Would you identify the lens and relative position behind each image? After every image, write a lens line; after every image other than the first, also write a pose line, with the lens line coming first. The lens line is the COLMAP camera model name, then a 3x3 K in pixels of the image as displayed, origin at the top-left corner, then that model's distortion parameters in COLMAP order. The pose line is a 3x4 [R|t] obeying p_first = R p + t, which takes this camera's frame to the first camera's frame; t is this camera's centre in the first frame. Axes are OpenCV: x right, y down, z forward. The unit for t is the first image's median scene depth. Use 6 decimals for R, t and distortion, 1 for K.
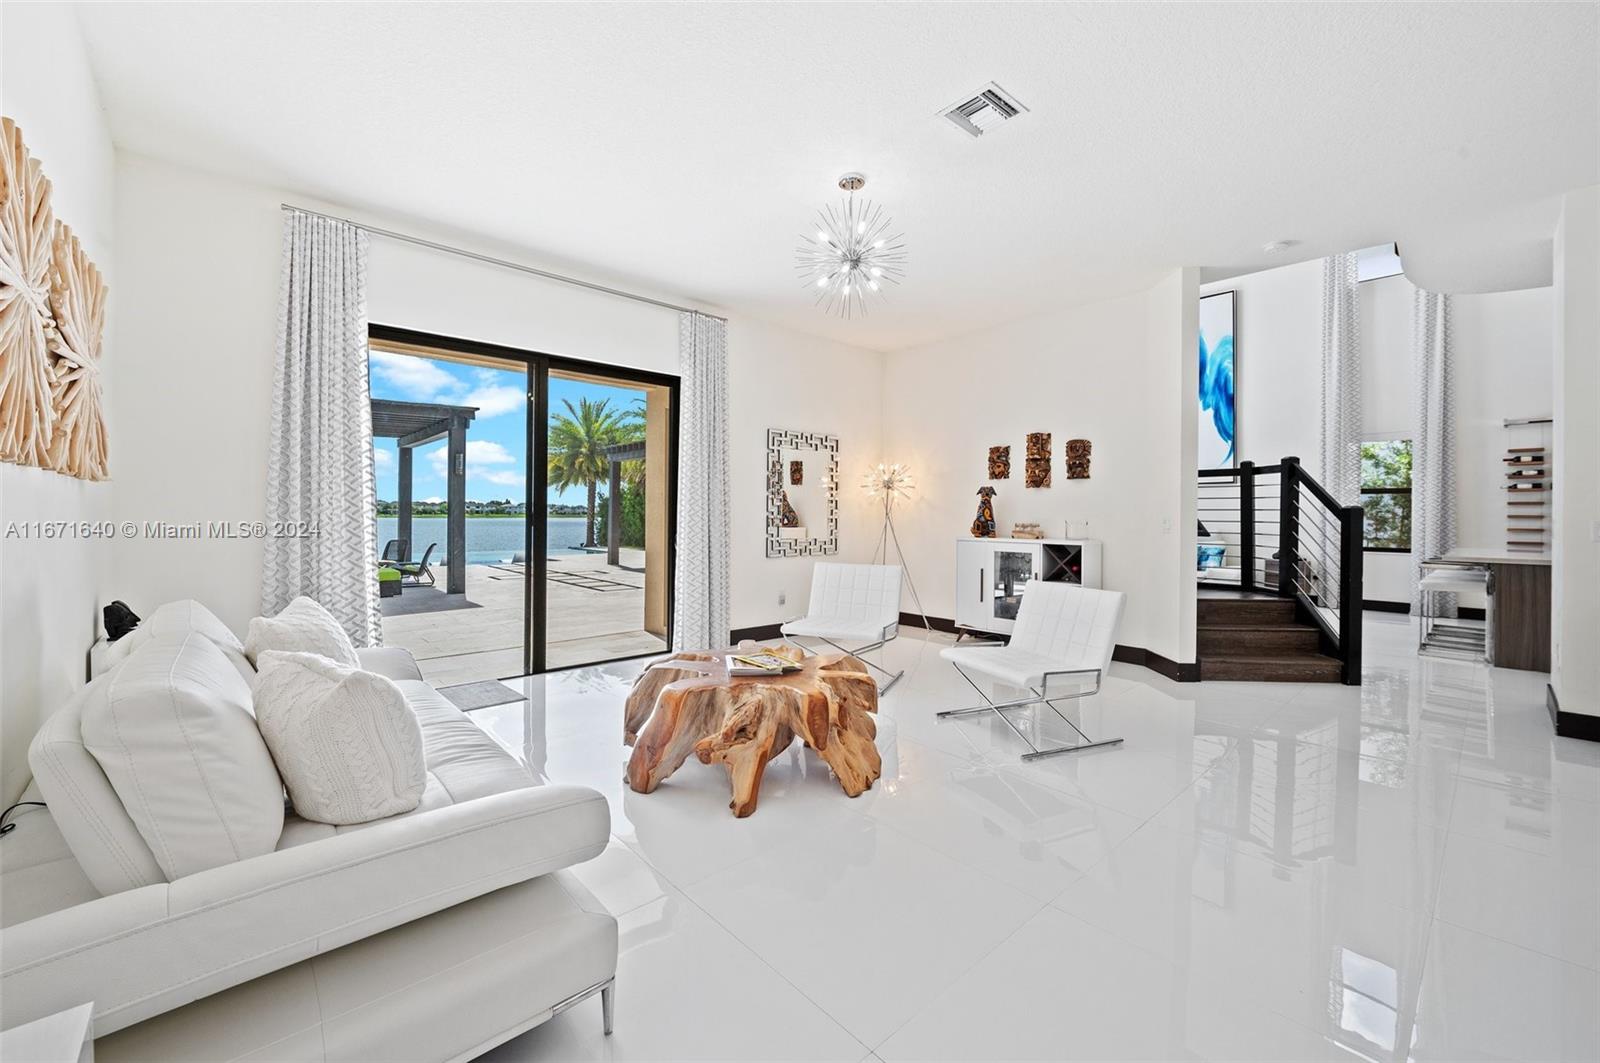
lens RADIAL K [[638.1, 0, 796.0], [0, 638.1, 511.8], [0, 0, 1]] dist [-0.000474, -0.000132]
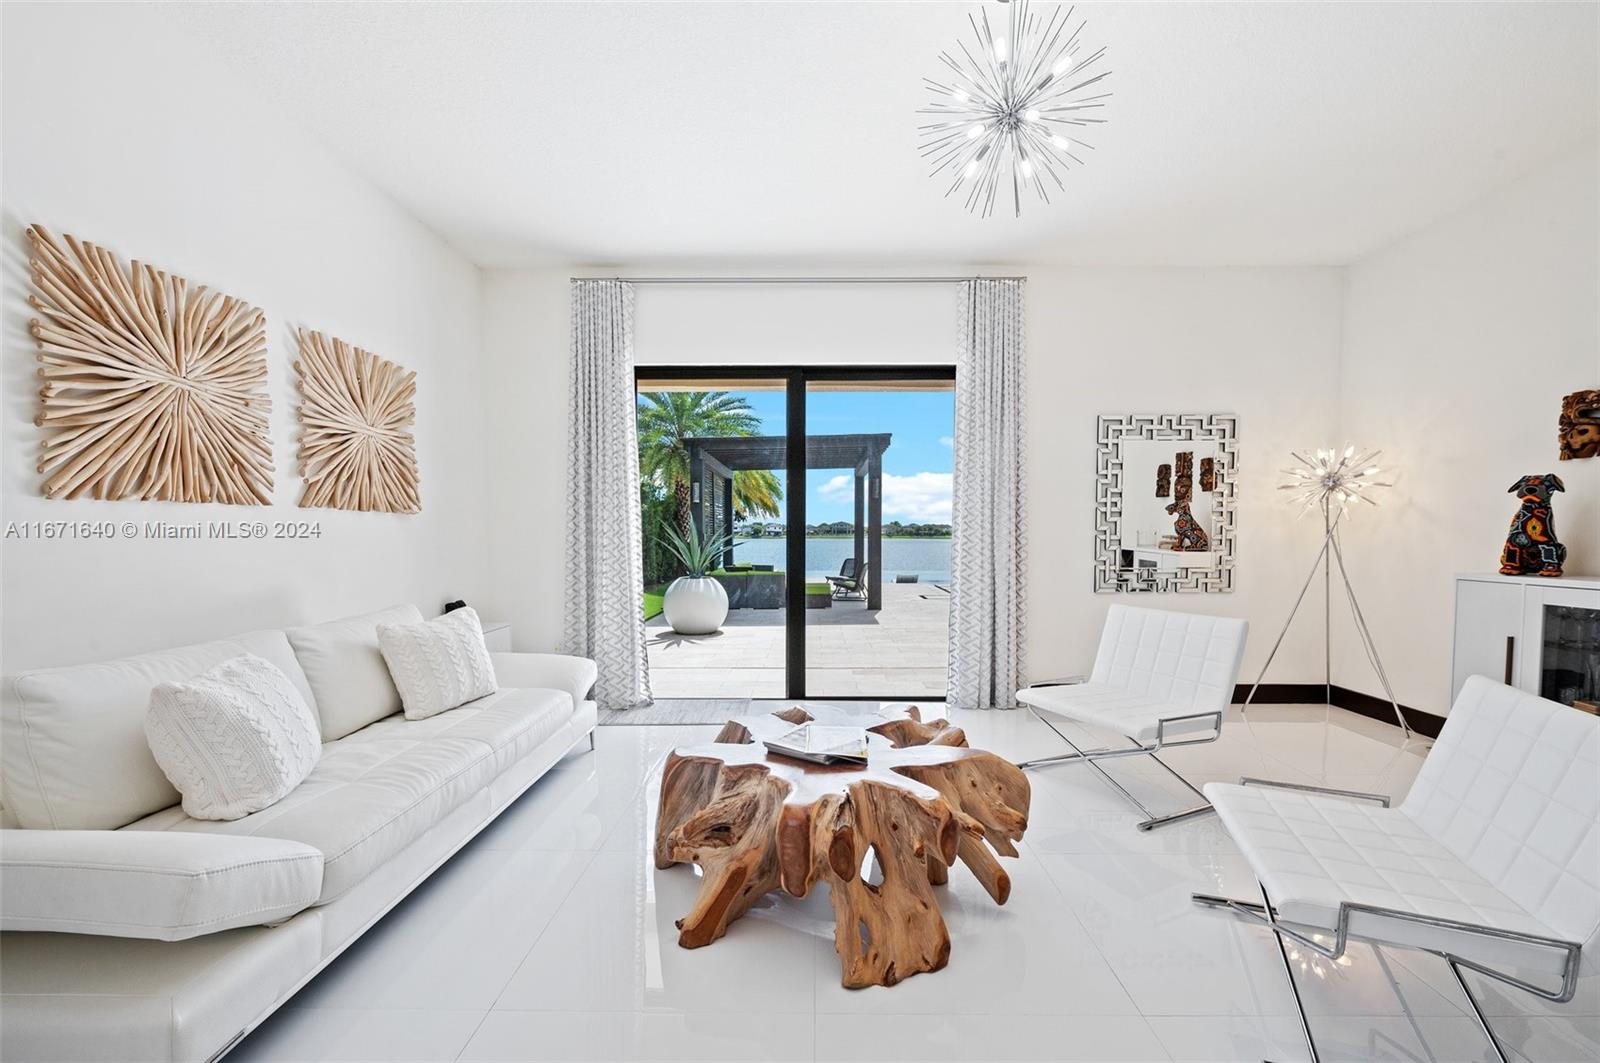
lens RADIAL K [[645.0, 0, 809.5], [0, 645.0, 558.7], [0, 0, 1]] dist [-0.002988, -0.000567]
pose [[0.736911, 0.018812, -0.675728, 0.218936], [0.008868, 0.999258, 0.037490, 0.002056], [0.675932, -0.033619, 0.736197, 0.240173]]
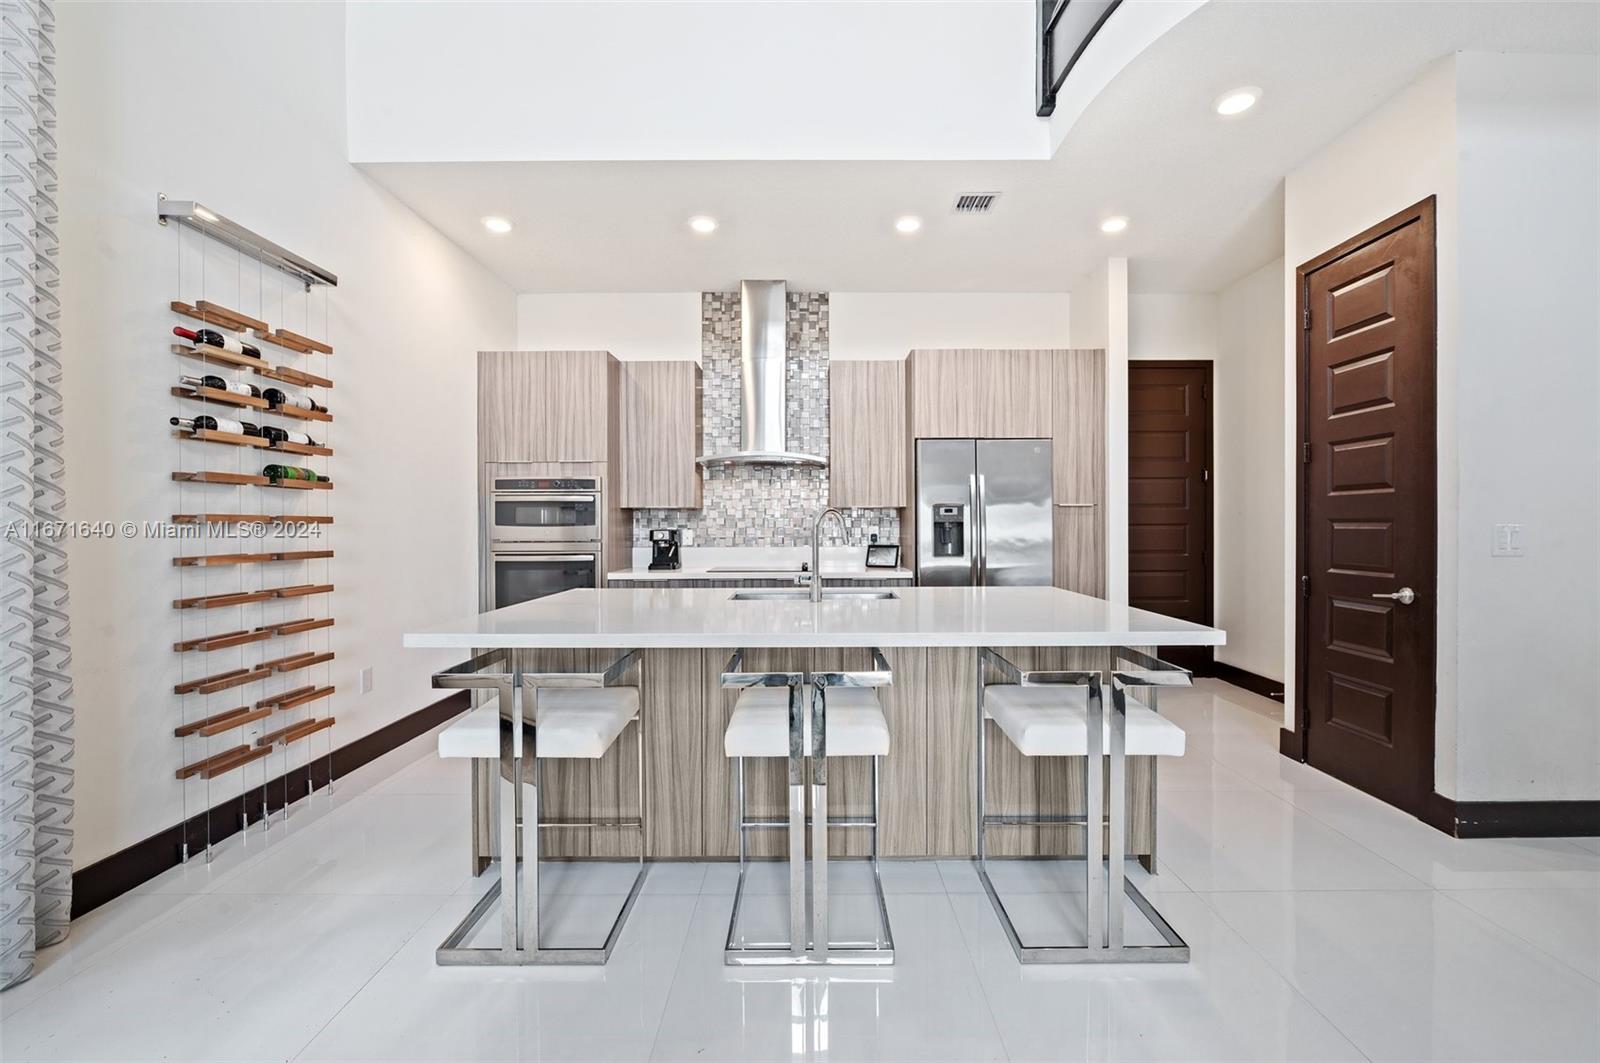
lens RADIAL K [[673.2, 0, 818.6], [0, 673.2, 522.9], [0, 0, 1]] dist [-0.002659, -0.000272]
pose [[-0.747445, -0.004249, 0.664310, 0.860821], [-0.004336, 0.999989, 0.001518, 0.008551], [-0.664309, -0.001746, -0.747456, 1.321000]]
